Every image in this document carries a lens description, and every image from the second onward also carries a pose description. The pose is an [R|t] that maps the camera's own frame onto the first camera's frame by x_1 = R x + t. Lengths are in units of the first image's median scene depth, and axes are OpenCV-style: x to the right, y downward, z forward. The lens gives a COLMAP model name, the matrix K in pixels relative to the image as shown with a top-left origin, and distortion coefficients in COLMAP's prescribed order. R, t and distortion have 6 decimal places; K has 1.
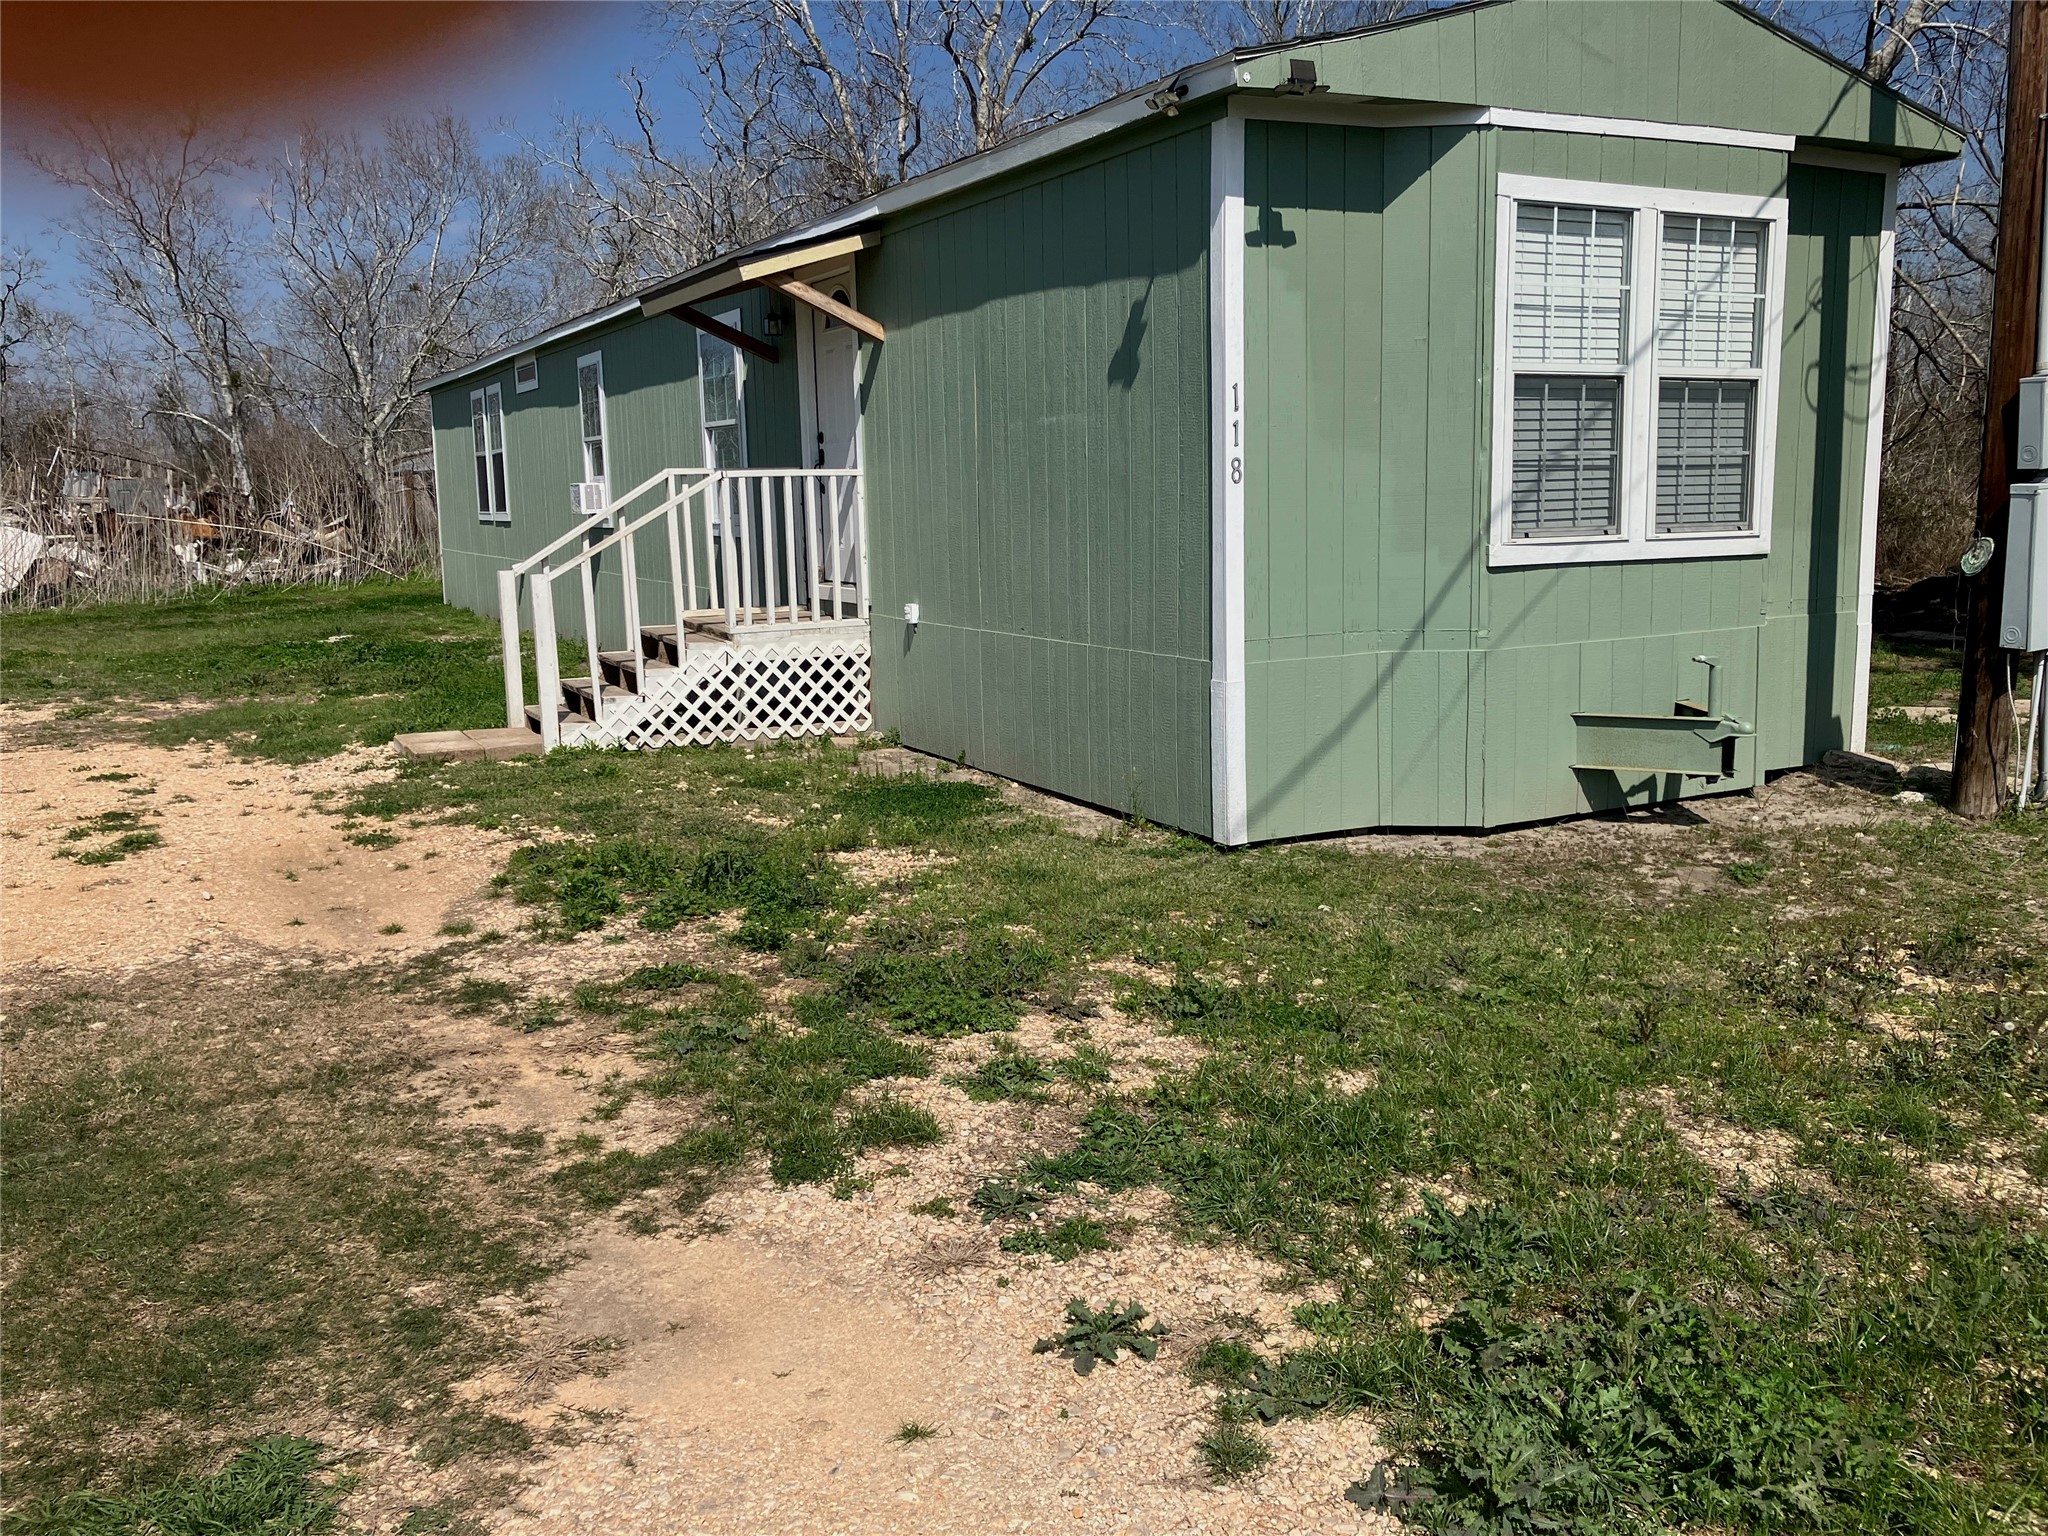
lens RADIAL K [[1688.8, 0, 1015.3], [0, 1688.8, 773.3], [0, 0, 1]] dist [0.025960, -0.018419]
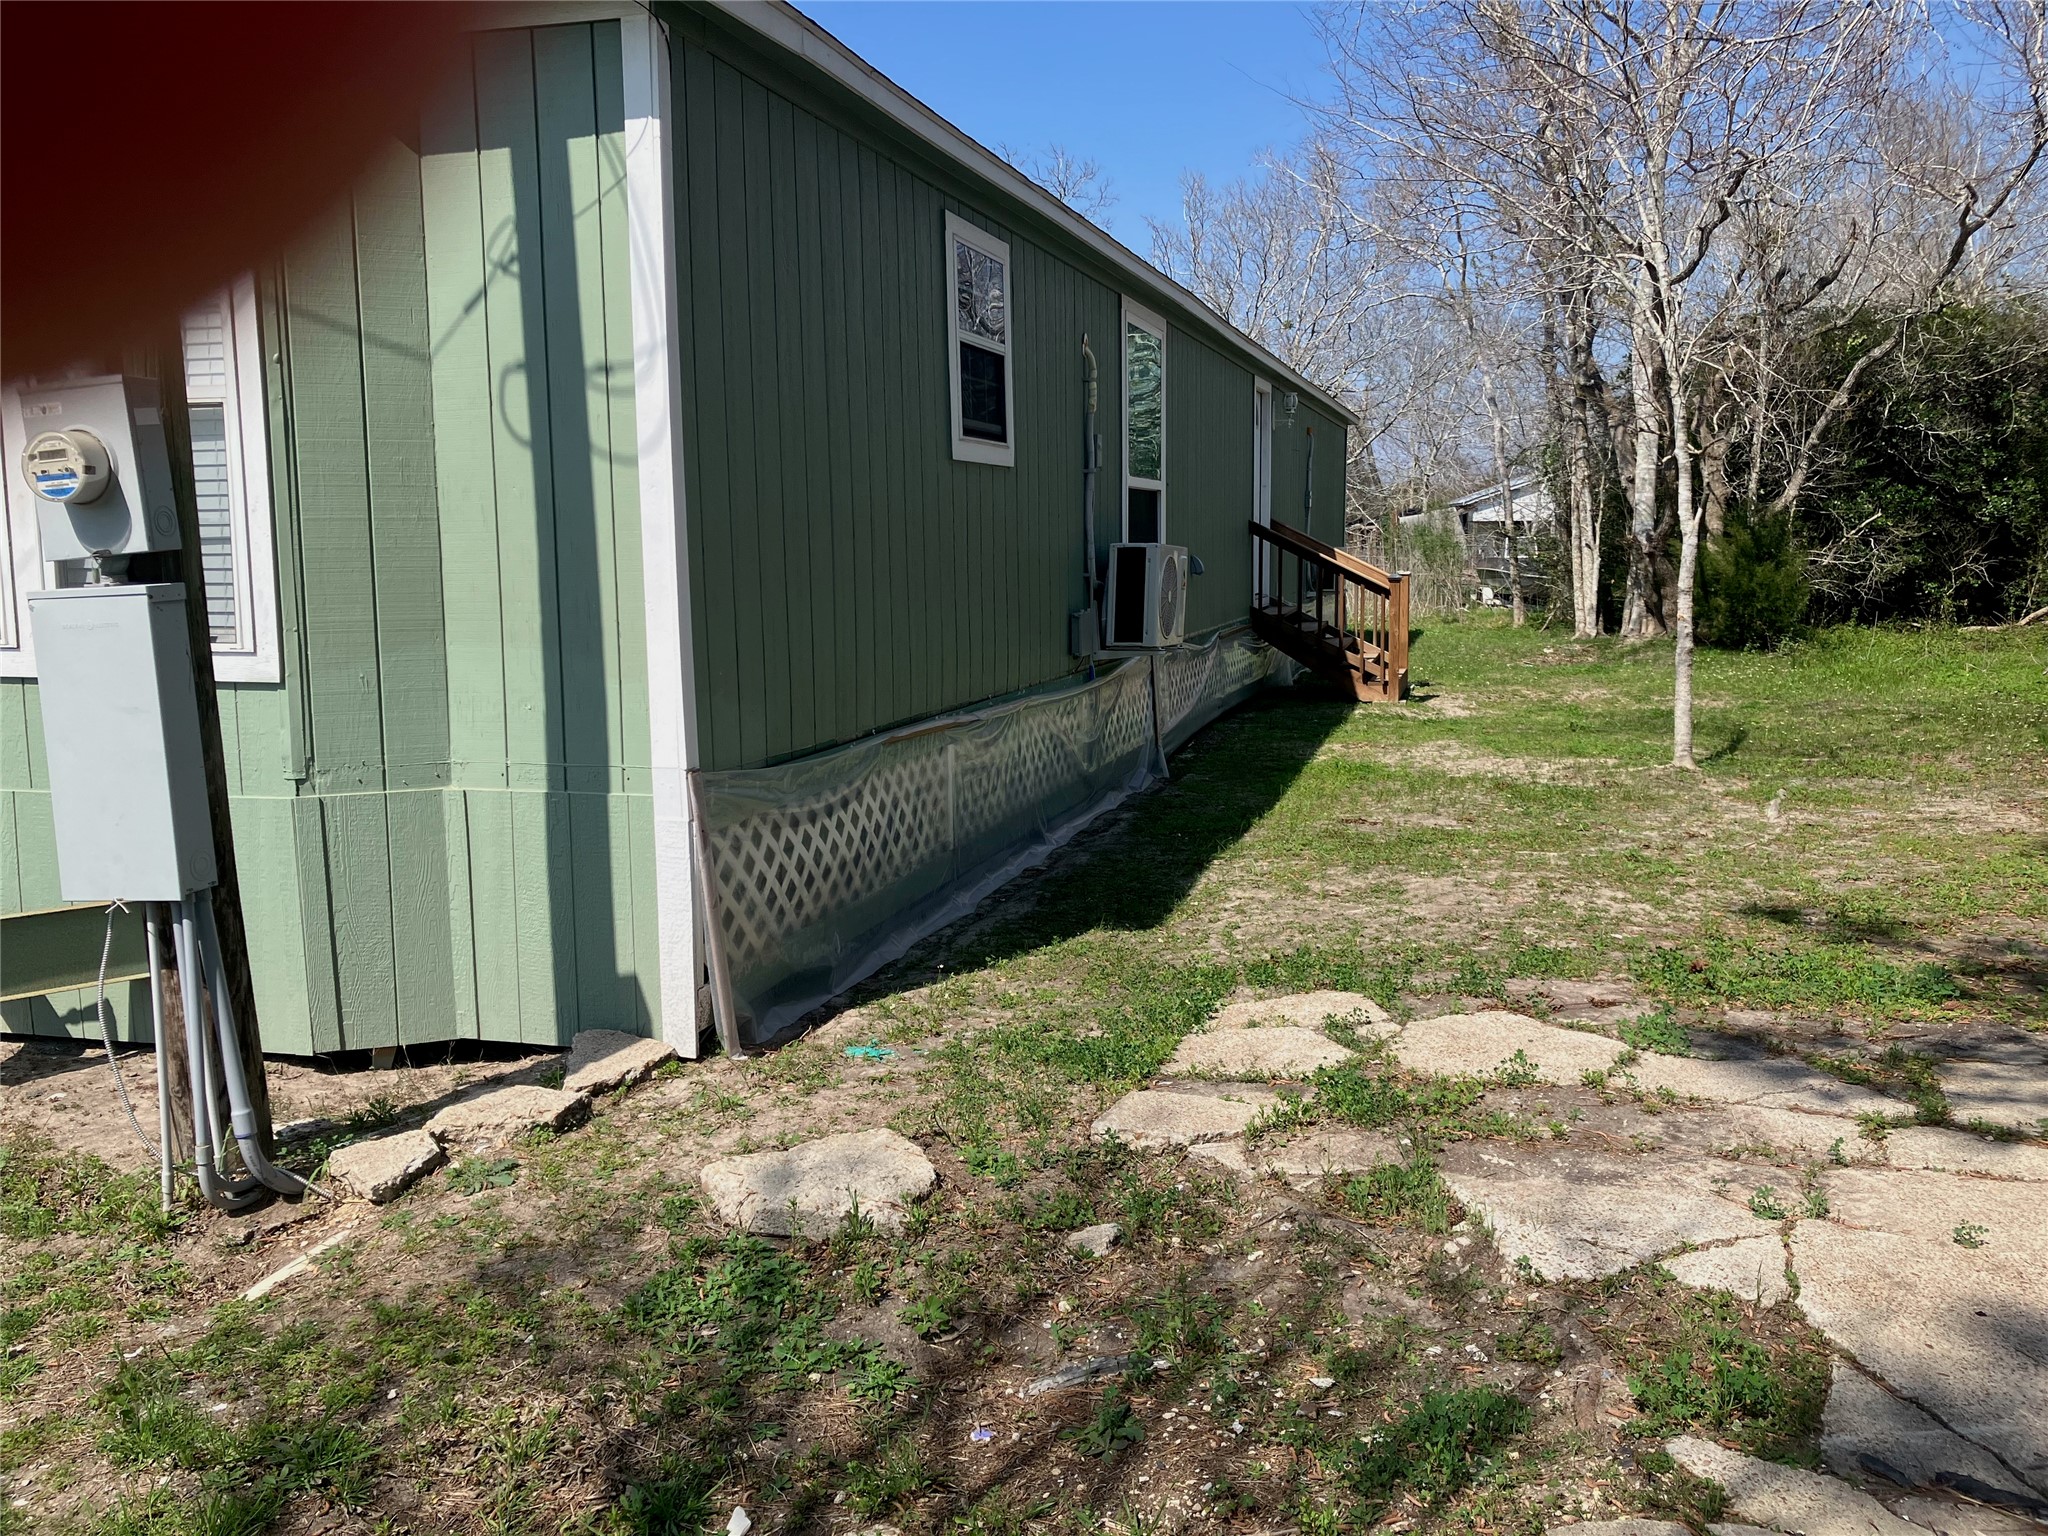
lens RADIAL K [[1688.8, 0, 1023.8], [0, 1688.8, 772.7], [0, 0, 1]] dist [0.025960, -0.018419]
pose [[0.717518, 0.102641, -0.688936, 0.545201], [-0.125205, 0.991978, 0.017391, -0.072295], [0.685195, 0.073780, 0.724613, 0.380758]]
